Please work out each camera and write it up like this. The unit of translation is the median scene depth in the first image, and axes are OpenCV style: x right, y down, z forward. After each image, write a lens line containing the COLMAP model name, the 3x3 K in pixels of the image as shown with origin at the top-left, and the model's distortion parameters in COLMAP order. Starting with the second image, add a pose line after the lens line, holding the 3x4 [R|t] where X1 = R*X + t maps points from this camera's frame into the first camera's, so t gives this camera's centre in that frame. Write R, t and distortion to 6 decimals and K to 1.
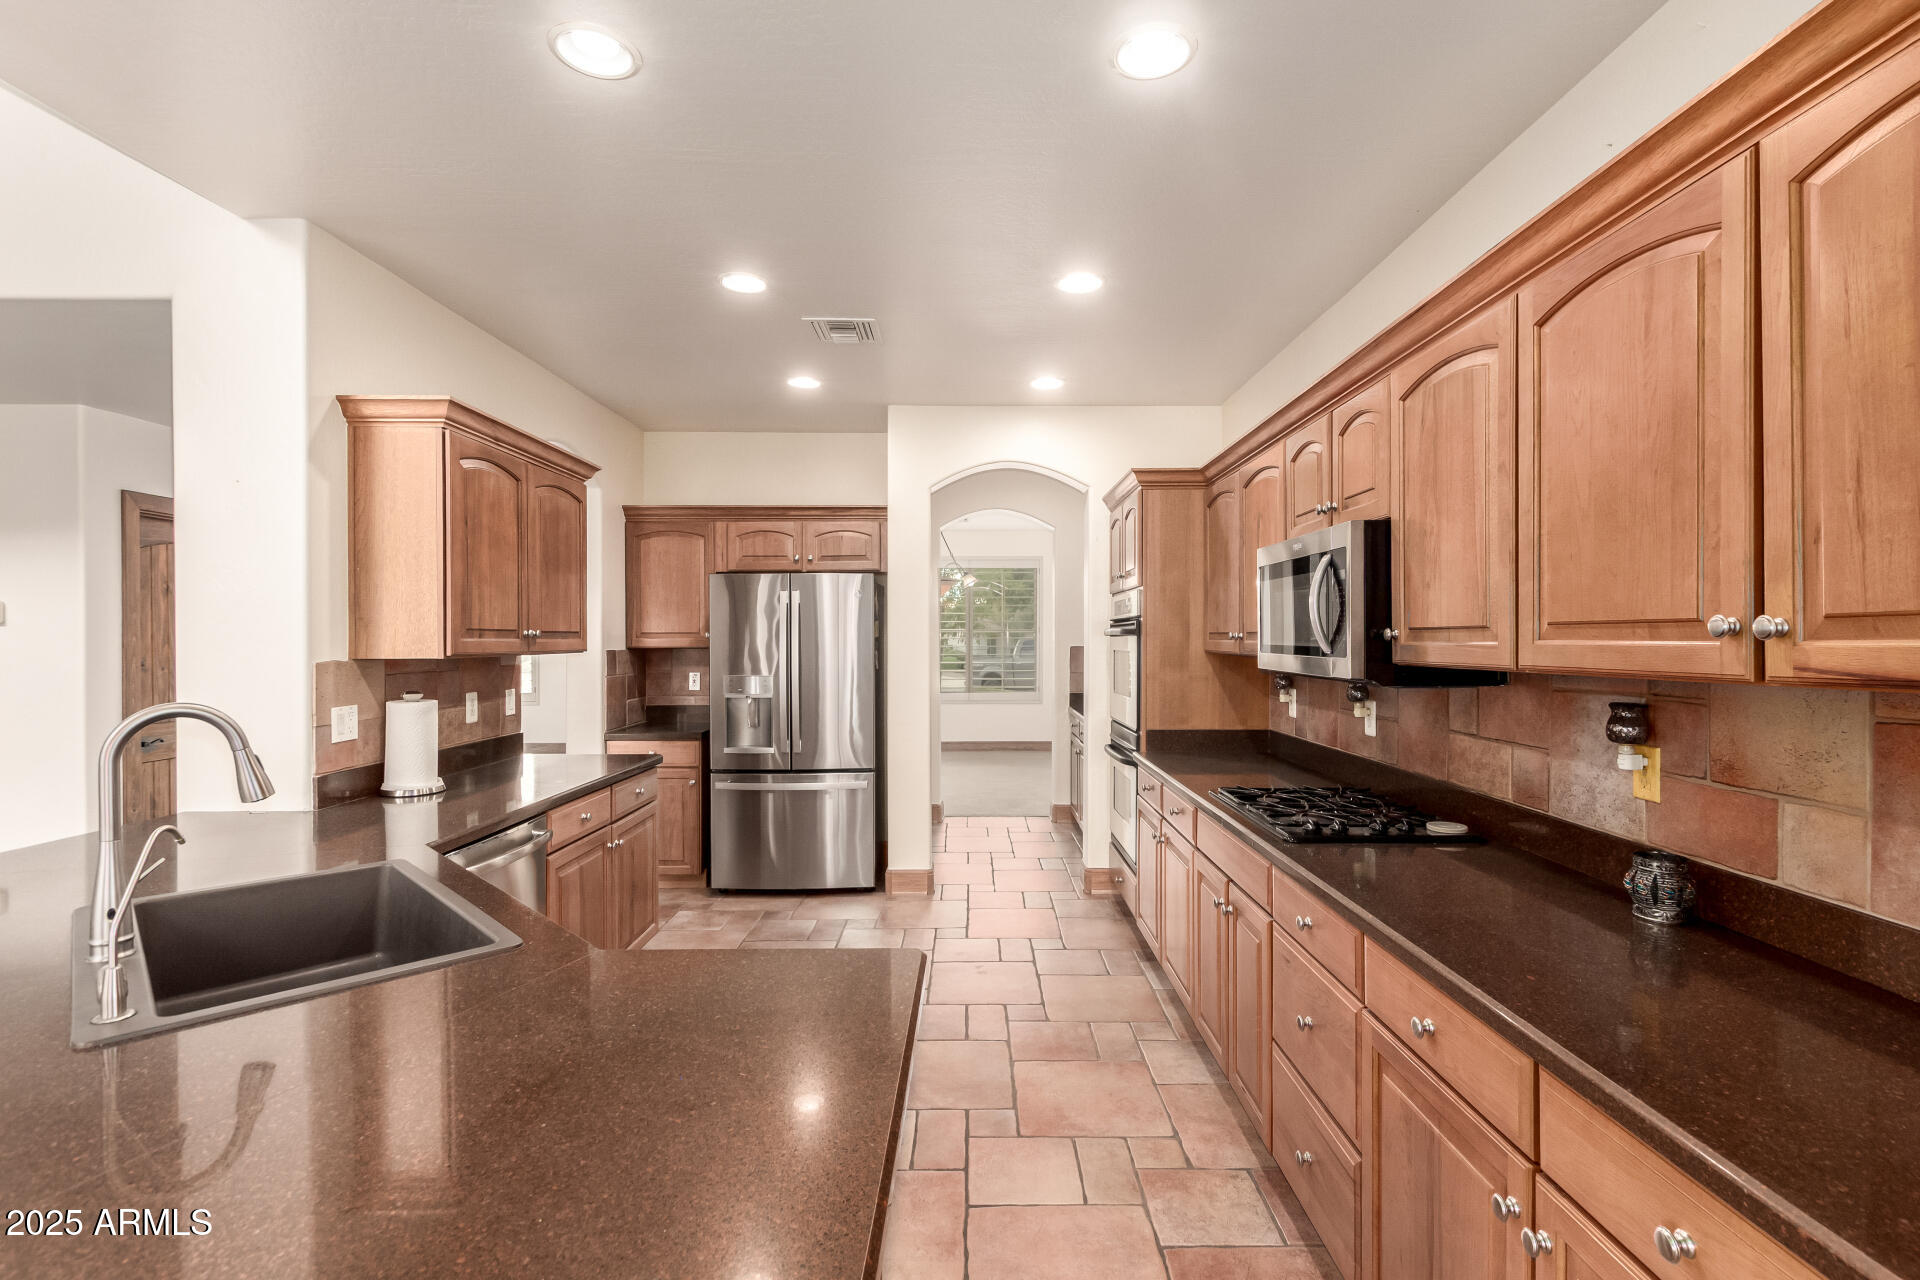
lens RADIAL K [[884.0, 0, 953.4], [0, 884.0, 643.9], [0, 0, 1]] dist [0.005081, -0.000759]
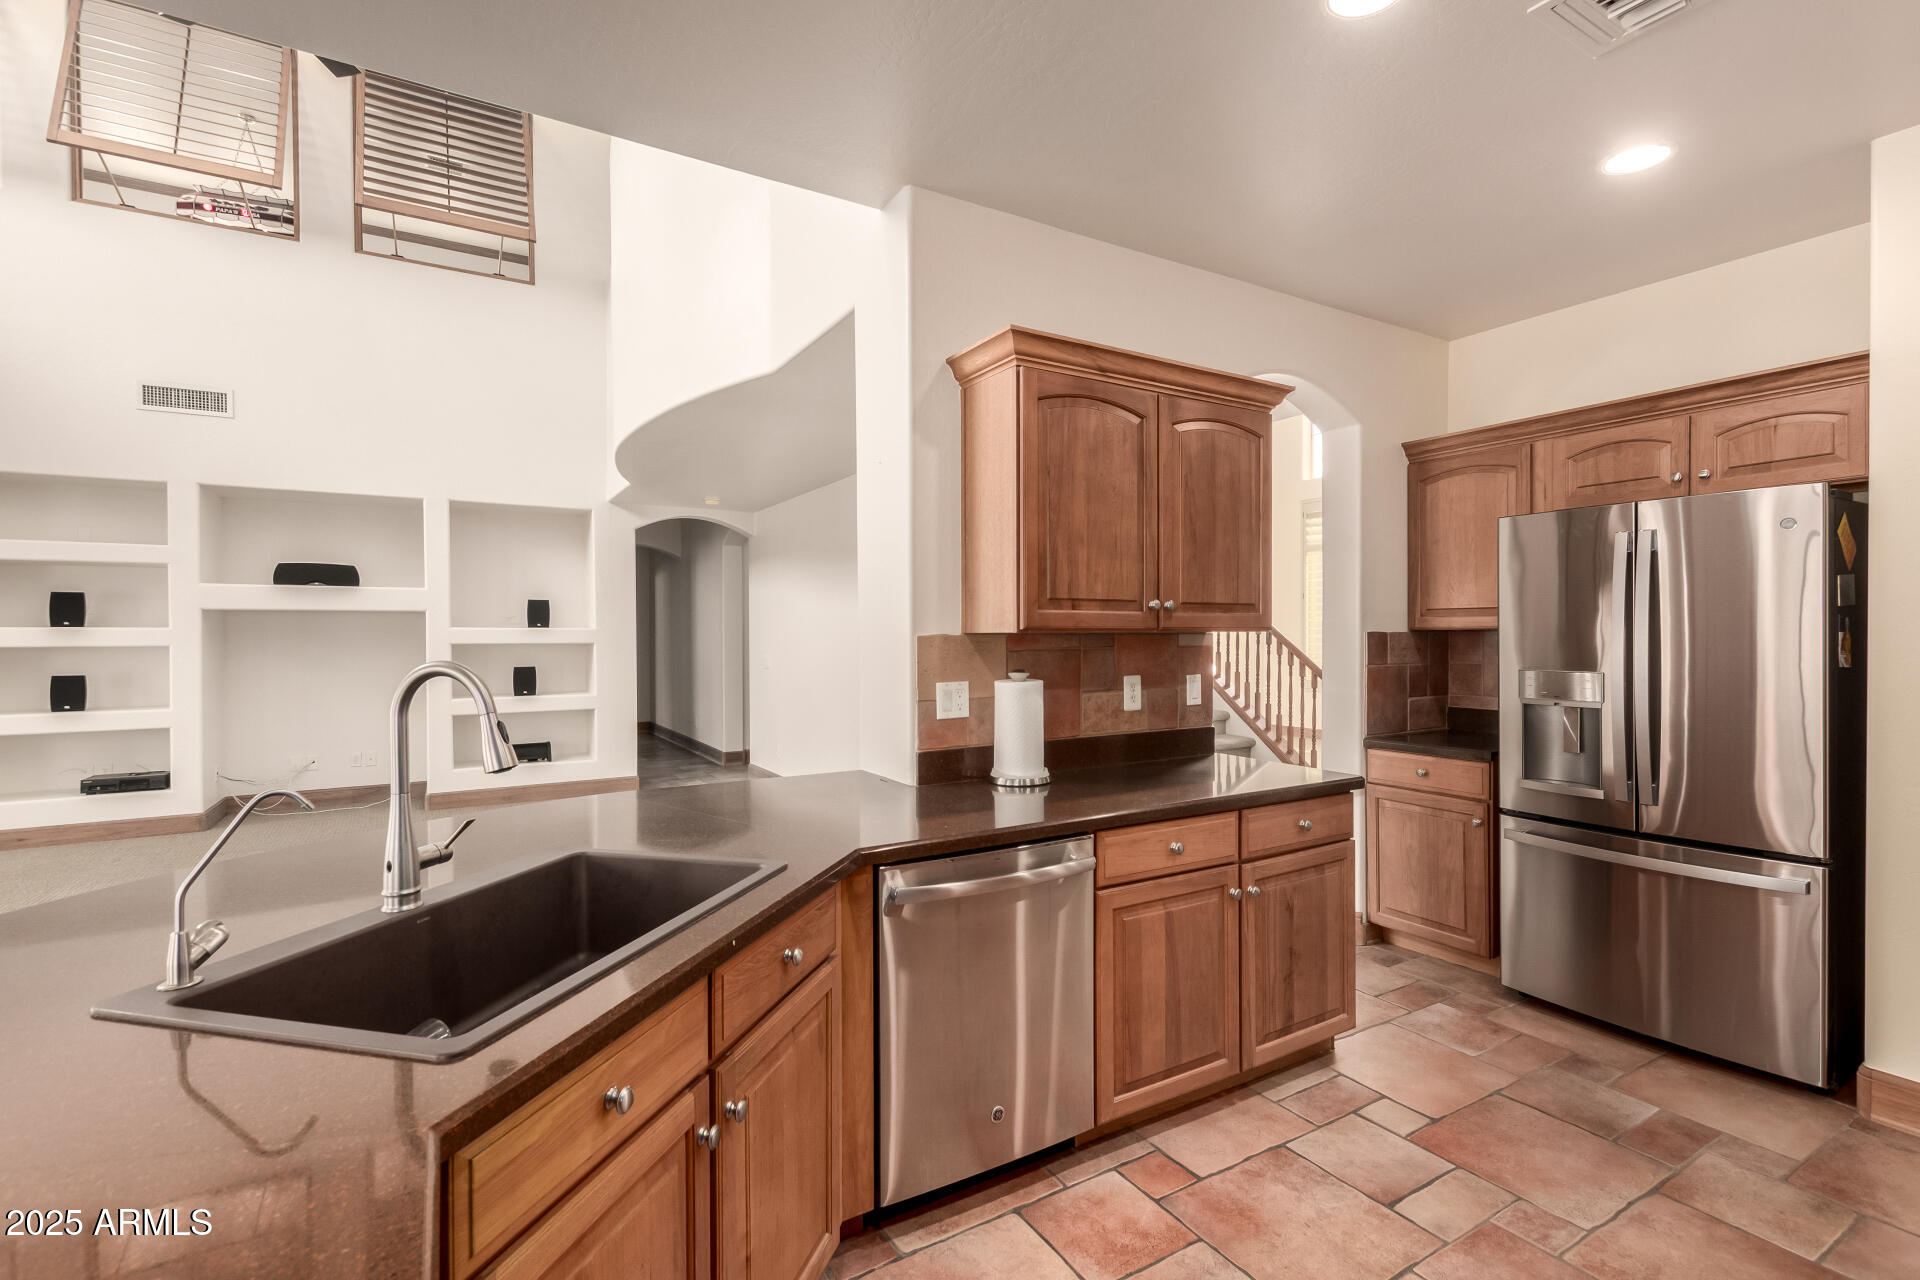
lens RADIAL K [[884.0, 0, 958.4], [0, 884.0, 636.9], [0, 0, 1]] dist [0.005081, -0.000759]
pose [[0.537201, 0.004916, -0.843440, 0.110149], [-0.003627, 0.999987, 0.003518, 0.016177], [0.843447, 0.001169, 0.537212, 0.438034]]
